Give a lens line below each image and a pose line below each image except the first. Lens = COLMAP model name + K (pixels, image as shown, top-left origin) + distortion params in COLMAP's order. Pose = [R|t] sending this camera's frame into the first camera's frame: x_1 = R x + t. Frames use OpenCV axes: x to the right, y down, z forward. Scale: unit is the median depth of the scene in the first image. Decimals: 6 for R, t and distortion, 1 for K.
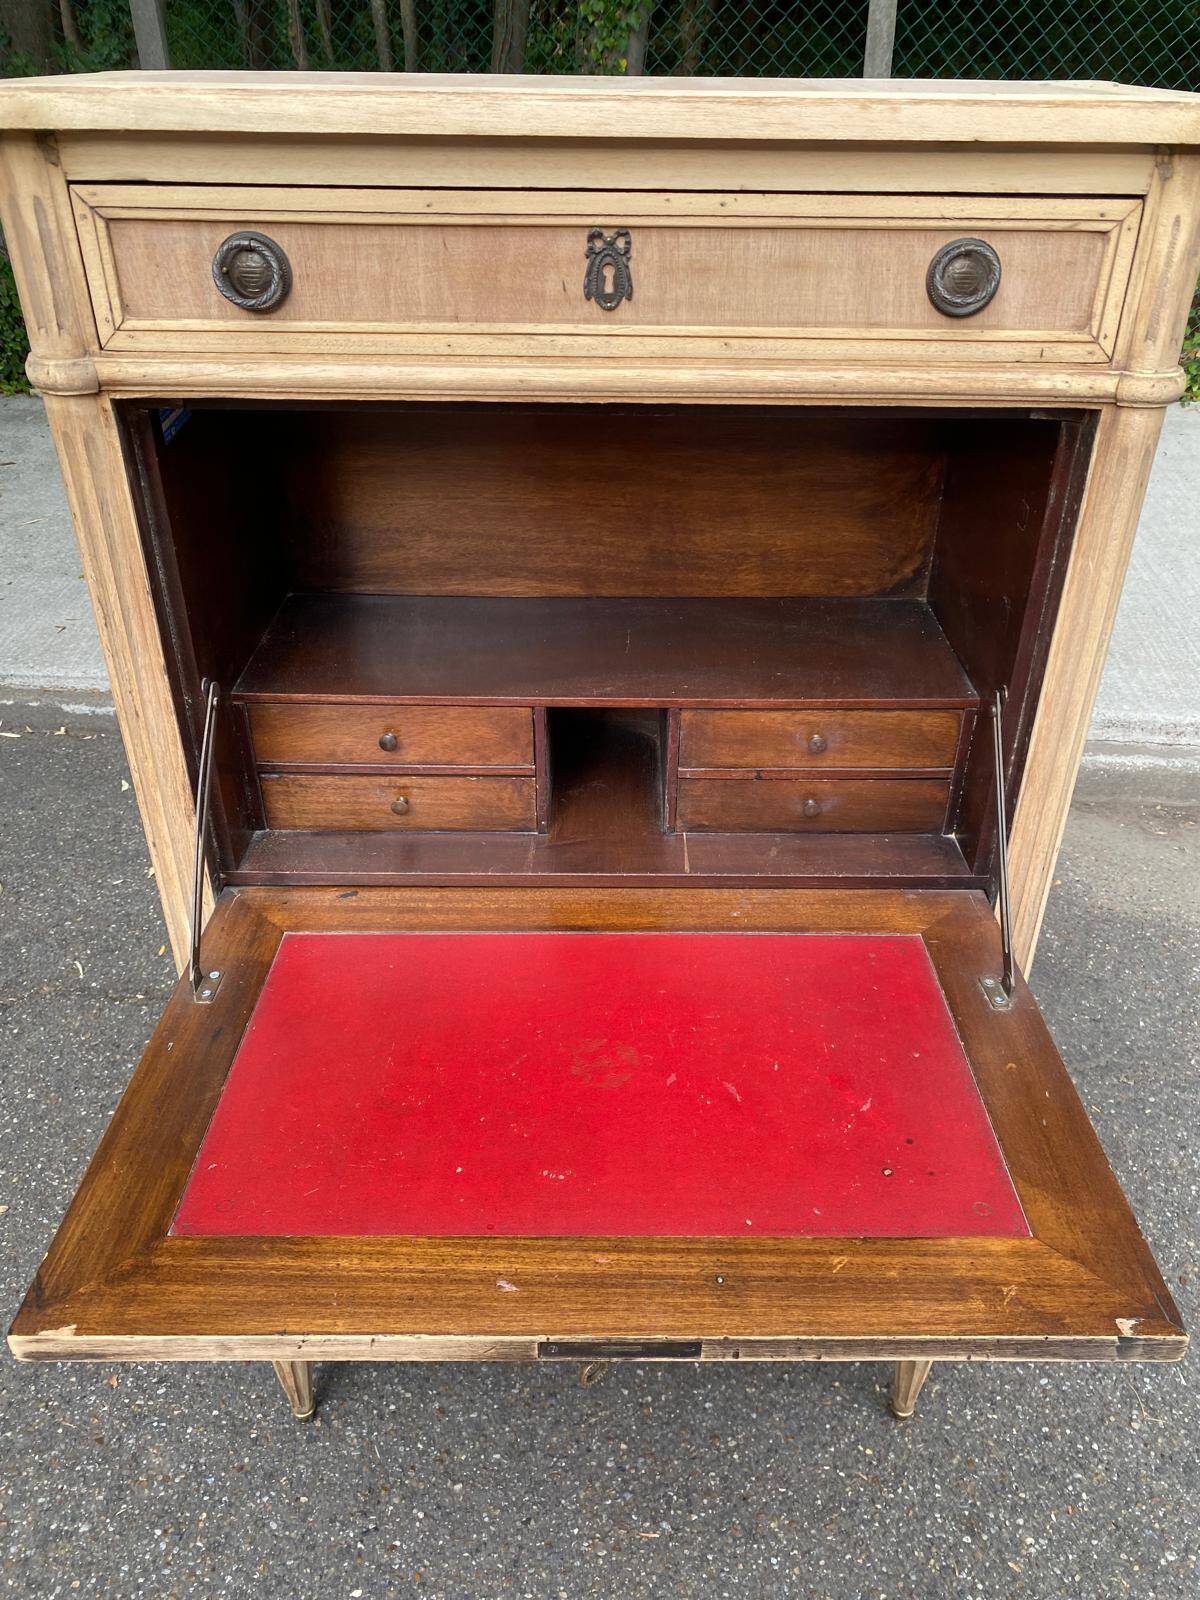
lens RADIAL K [[1226.0, 0, 624.9], [0, 1226.0, 803.5], [0, 0, 1]] dist [0.018177, -0.020729]
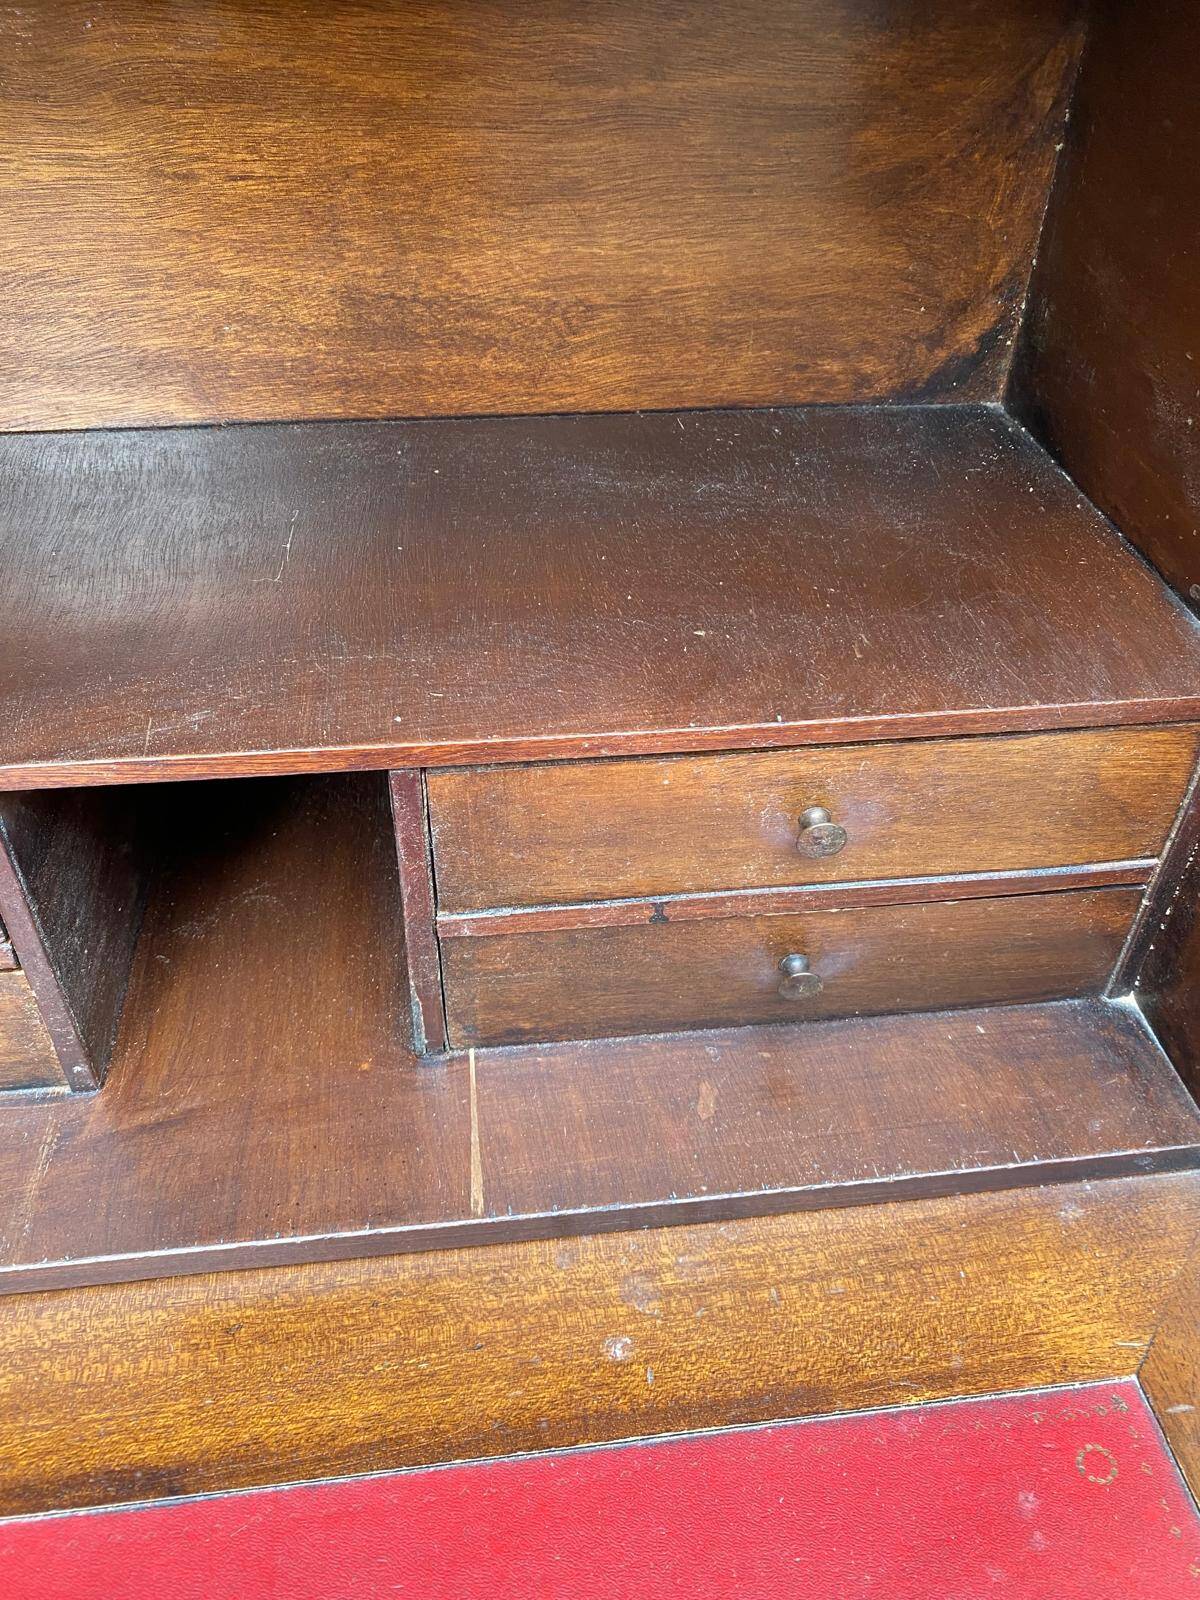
lens RADIAL K [[1260.1, 0, 624.6], [0, 1260.1, 773.5], [0, 0, 1]] dist [-0.000319, 0.003627]
pose [[0.991018, -0.065557, 0.116554, 0.051364], [0.050486, 0.990507, 0.127855, -0.101282], [-0.123829, -0.120822, 0.984920, 0.565295]]
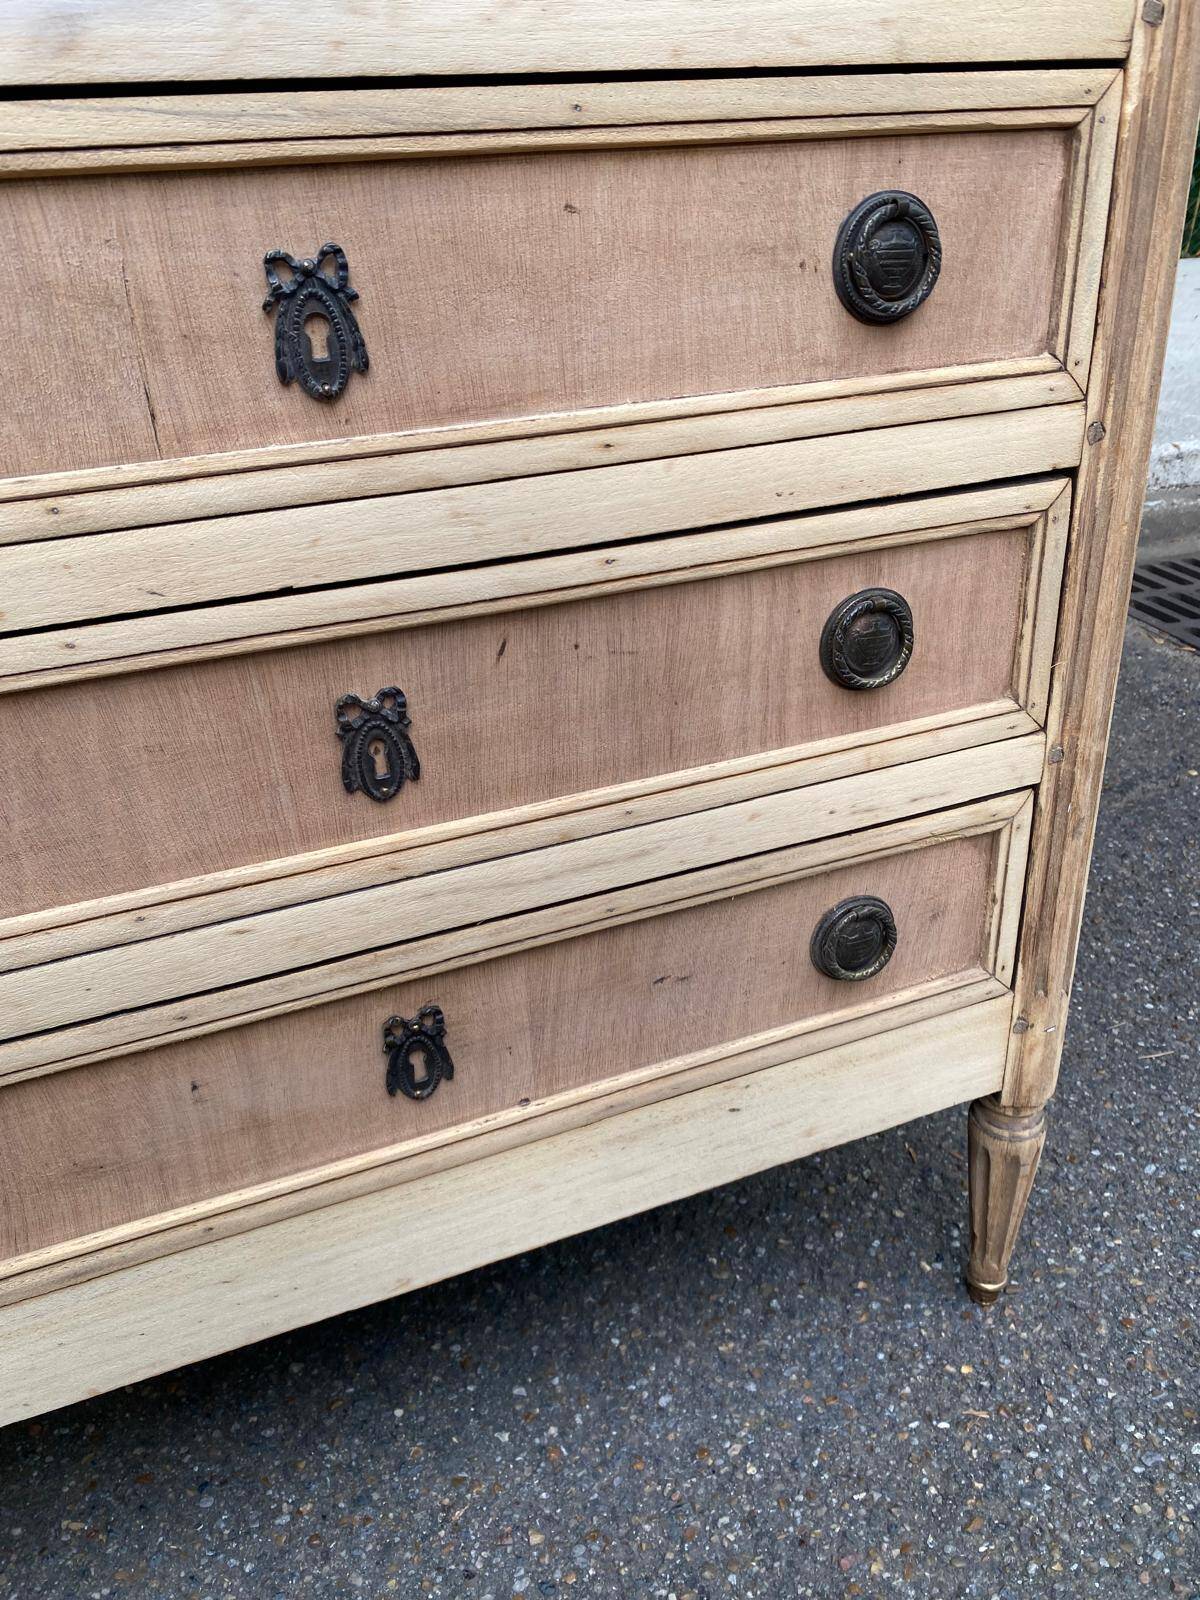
lens RADIAL K [[1226.0, 0, 595.8], [0, 1226.0, 795.1], [0, 0, 1]] dist [0.018177, -0.020729]
pose [[0.930680, -0.214031, 0.296692, -0.071402], [0.243220, 0.967806, -0.064778, 0.330247], [-0.273275, 0.132449, 0.952774, 0.589486]]
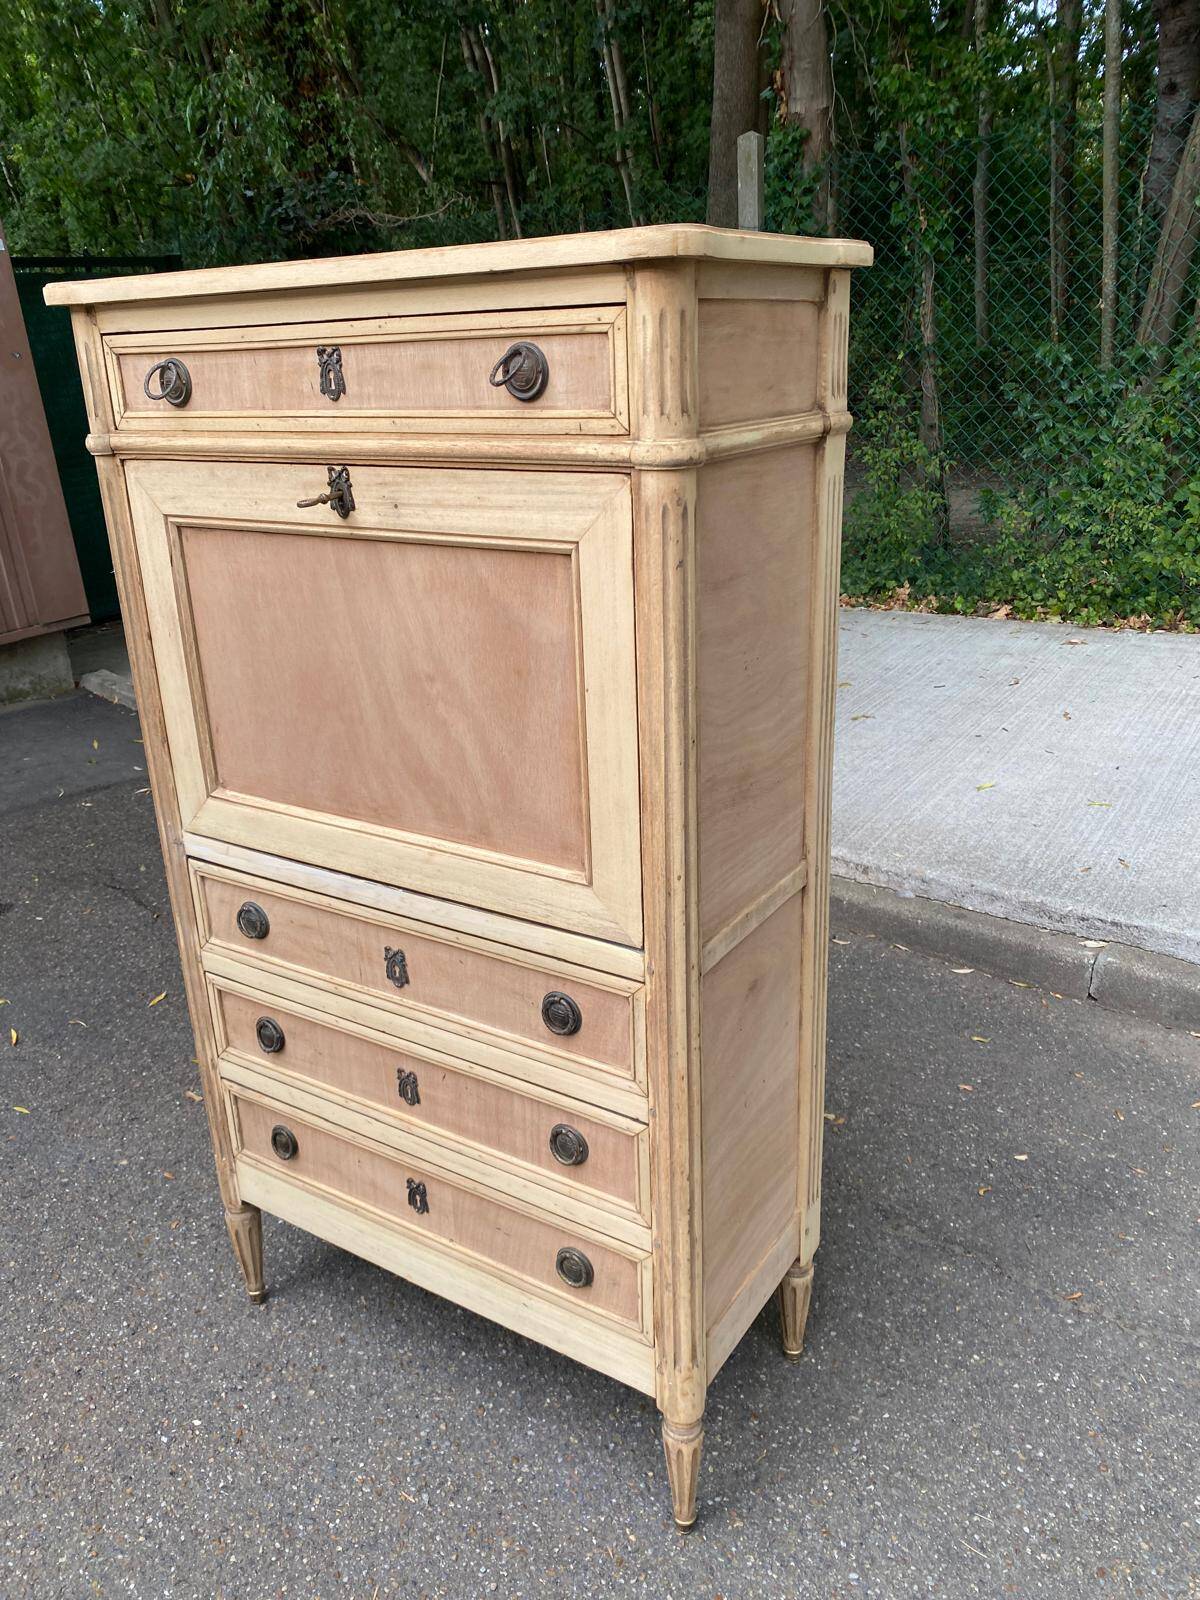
lens RADIAL K [[1226.0, 0, 593.2], [0, 1226.0, 802.0], [0, 0, 1]] dist [0.018177, -0.020729]
pose [[0.833934, 0.153018, -0.530226, 0.719865], [-0.252782, 0.959986, -0.120530, 0.103620], [0.490566, 0.234545, 0.839246, 0.020811]]
